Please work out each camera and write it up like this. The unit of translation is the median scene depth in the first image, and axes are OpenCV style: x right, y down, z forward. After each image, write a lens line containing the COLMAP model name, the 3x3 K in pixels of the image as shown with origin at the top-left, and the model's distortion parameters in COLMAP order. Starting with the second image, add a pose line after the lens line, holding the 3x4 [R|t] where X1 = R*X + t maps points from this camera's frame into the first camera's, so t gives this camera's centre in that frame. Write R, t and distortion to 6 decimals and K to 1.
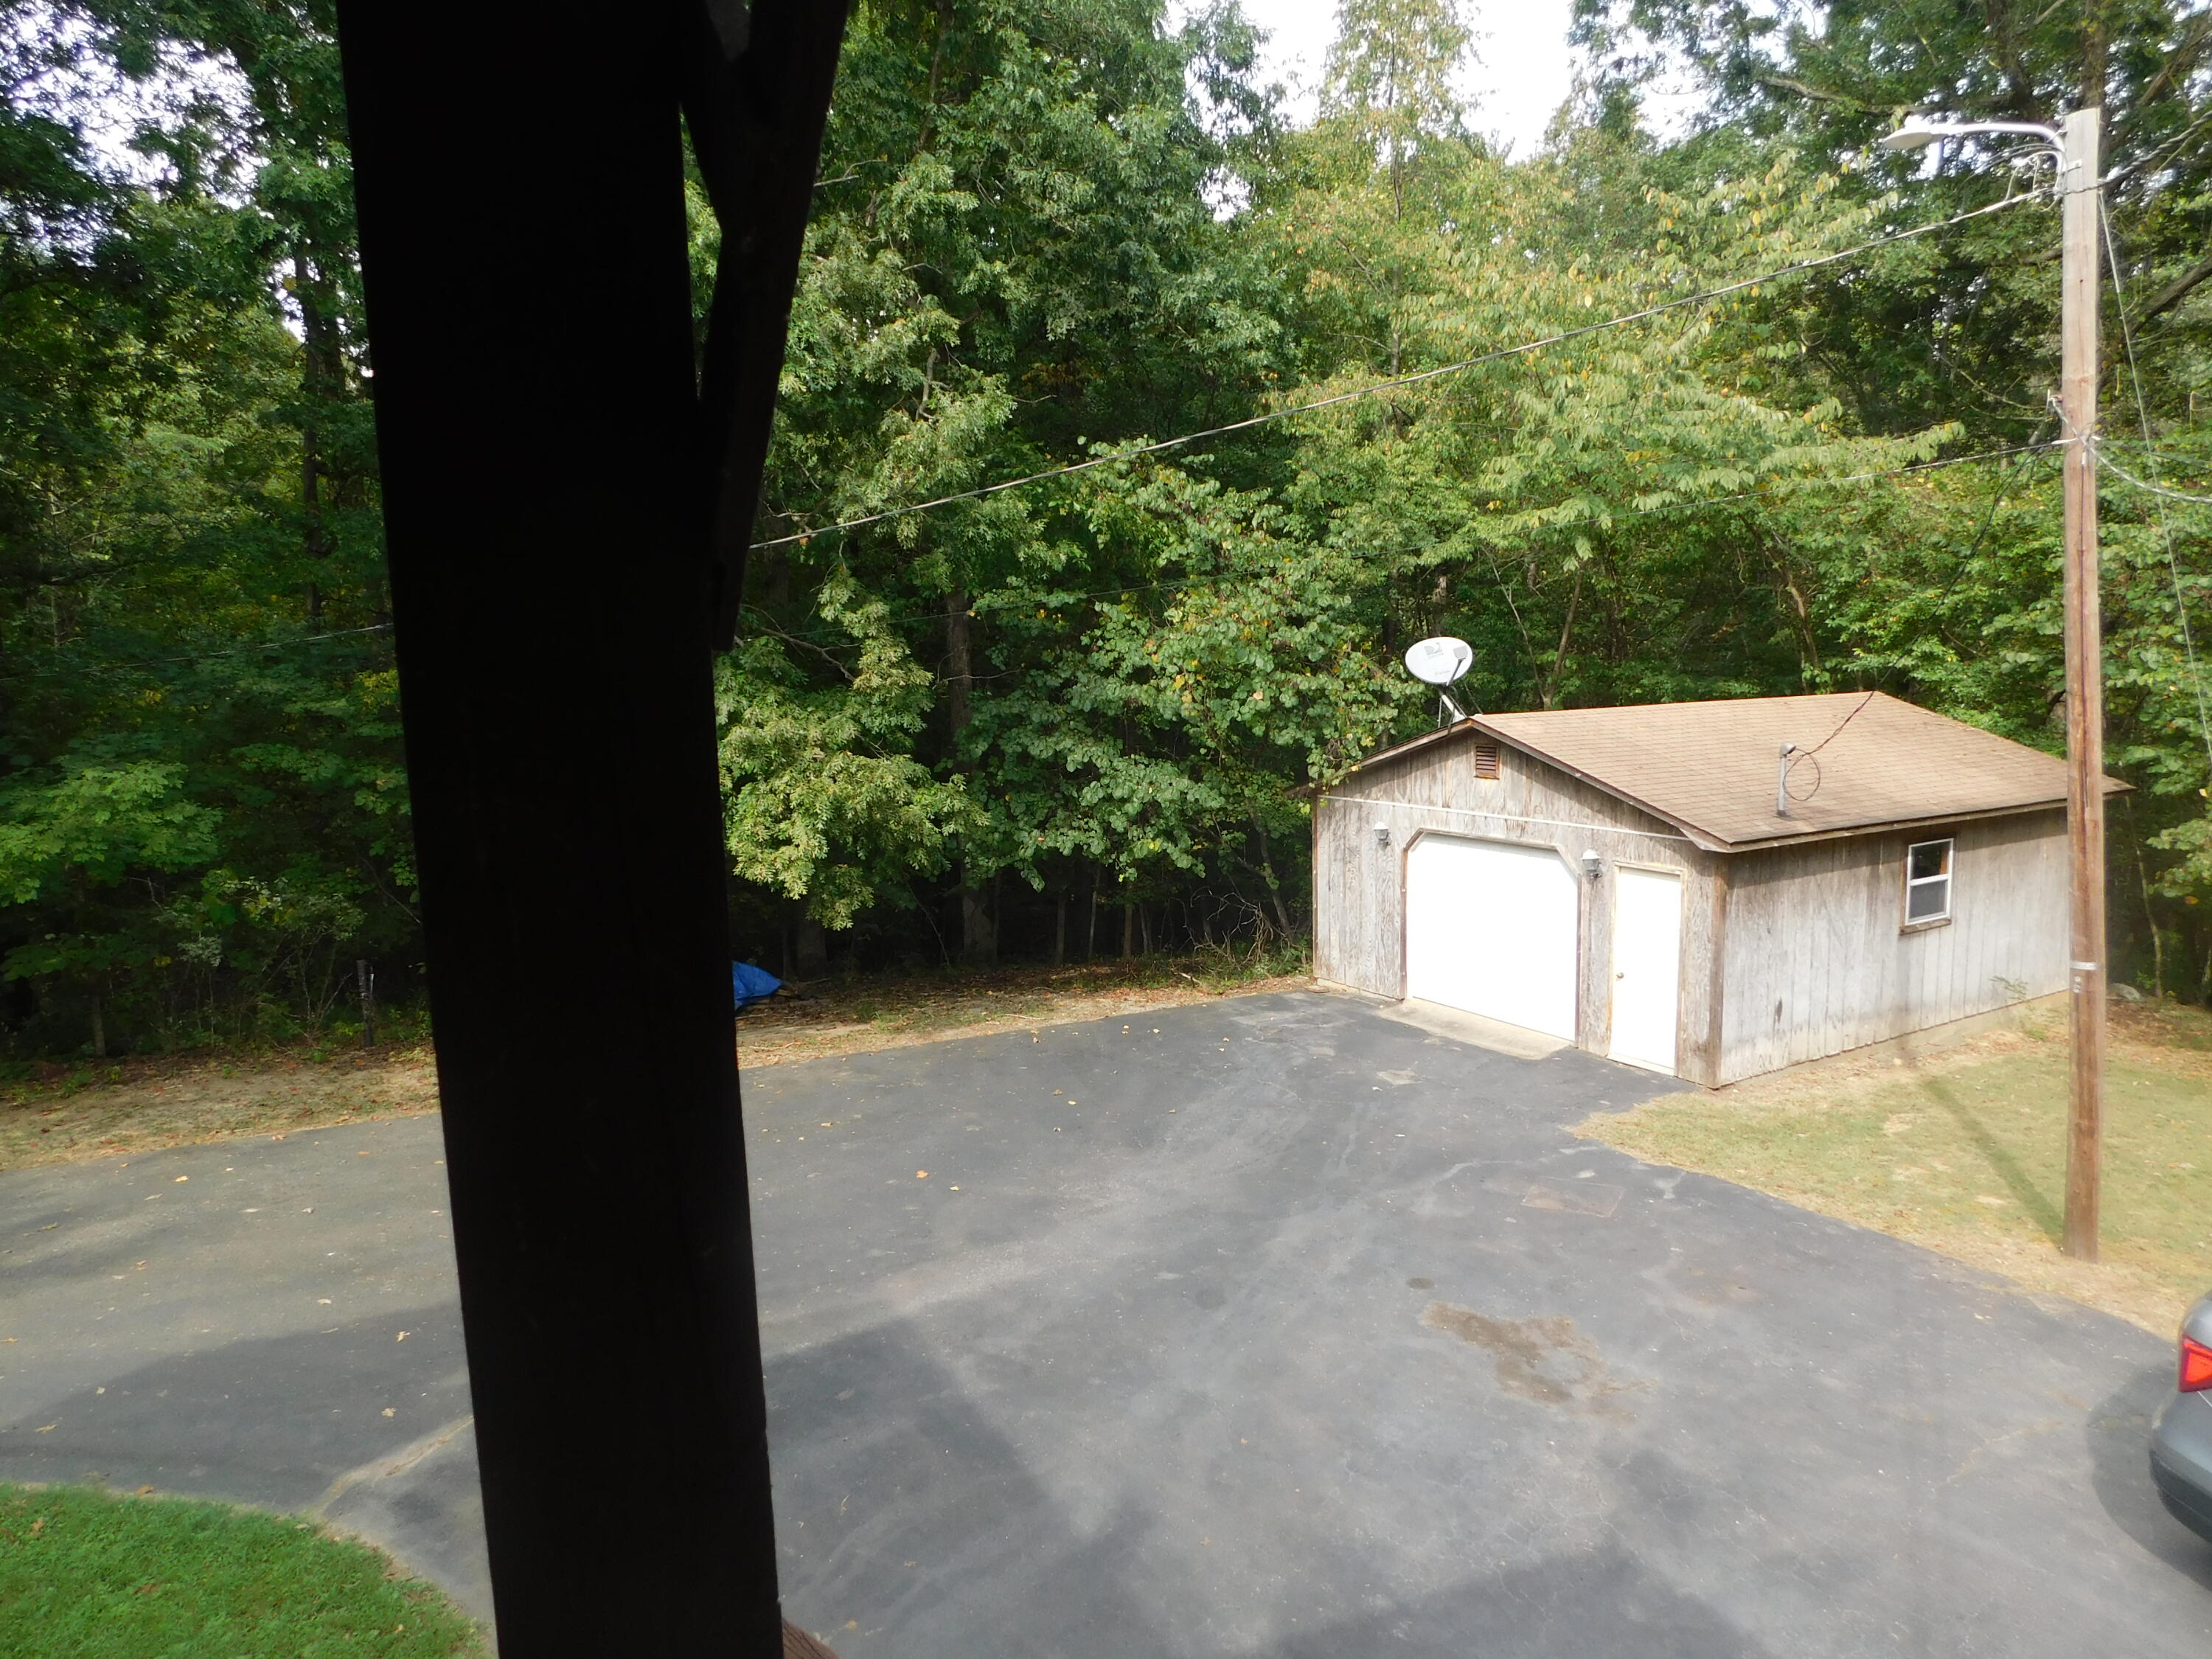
lens RADIAL K [[1473.9, 0, 1100.4], [0, 1473.9, 831.1], [0, 0, 1]] dist [-0.077333, 0.071438]
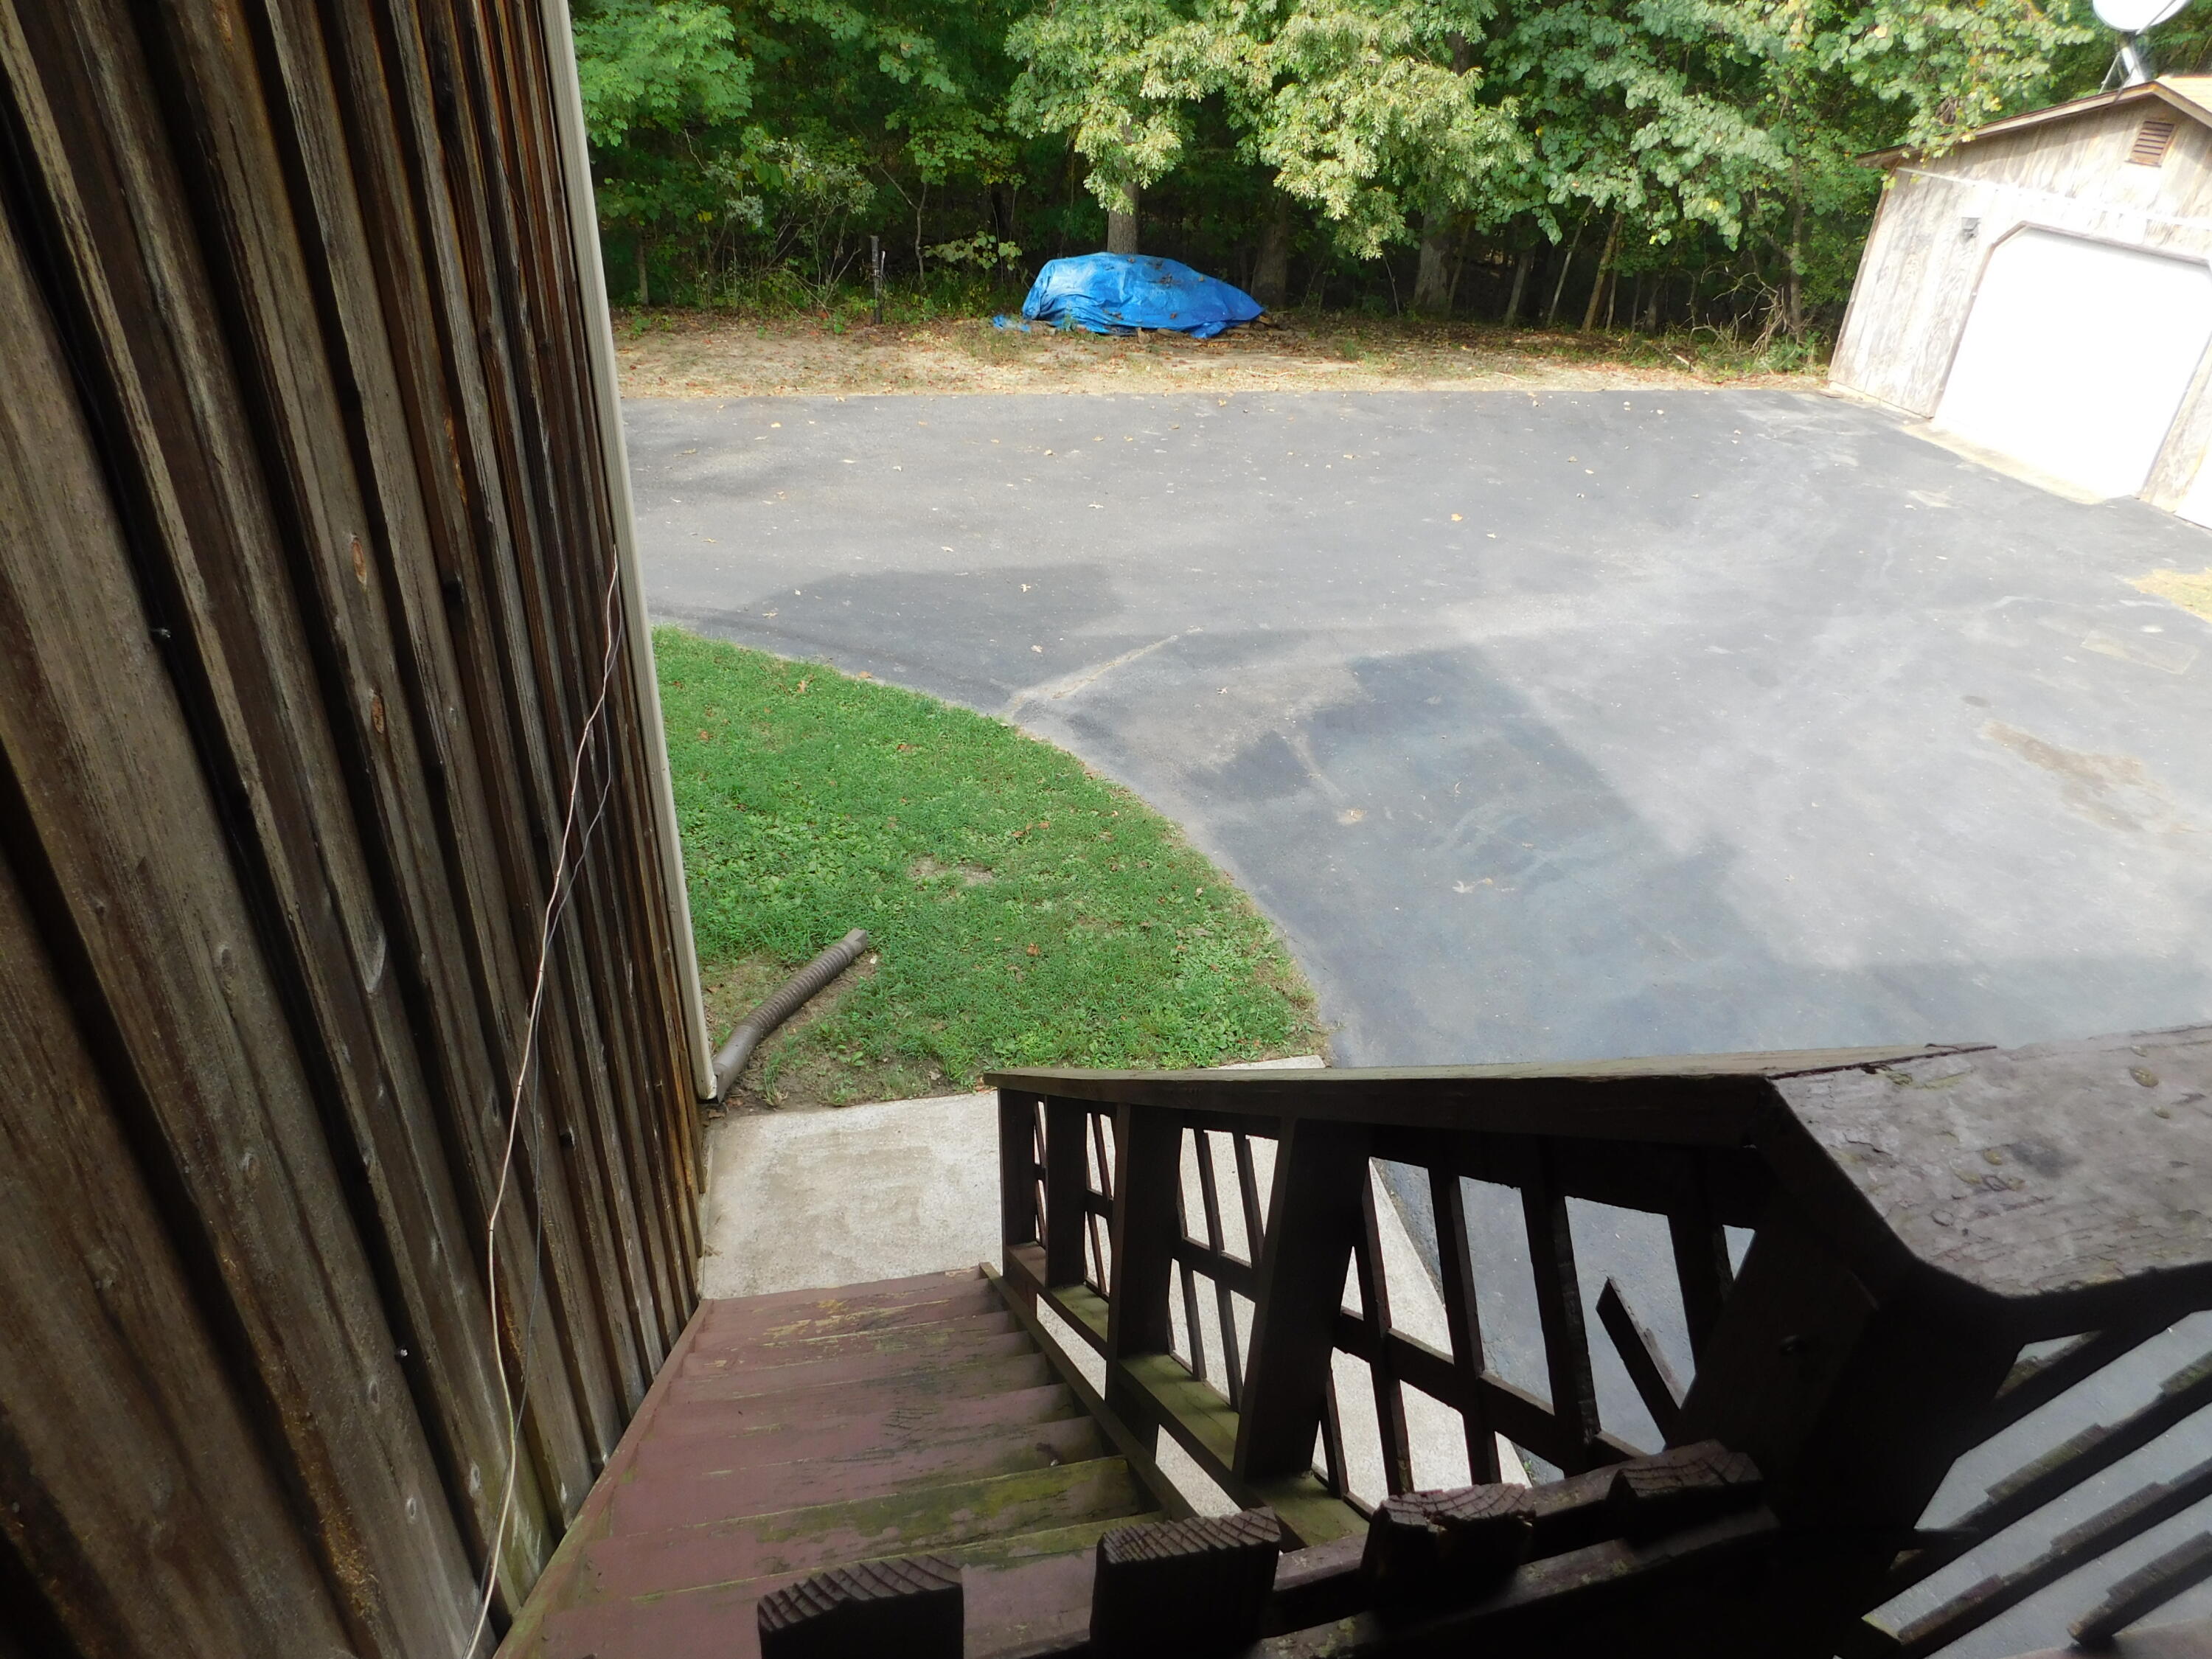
lens RADIAL K [[1473.9, 0, 1100.4], [0, 1473.9, 831.1], [0, 0, 1]] dist [-0.077333, 0.071438]
pose [[0.965258, 0.190311, -0.179051, -0.105491], [-0.097929, 0.898766, 0.427351, 0.013162], [0.242255, -0.394969, 0.886178, -0.045157]]
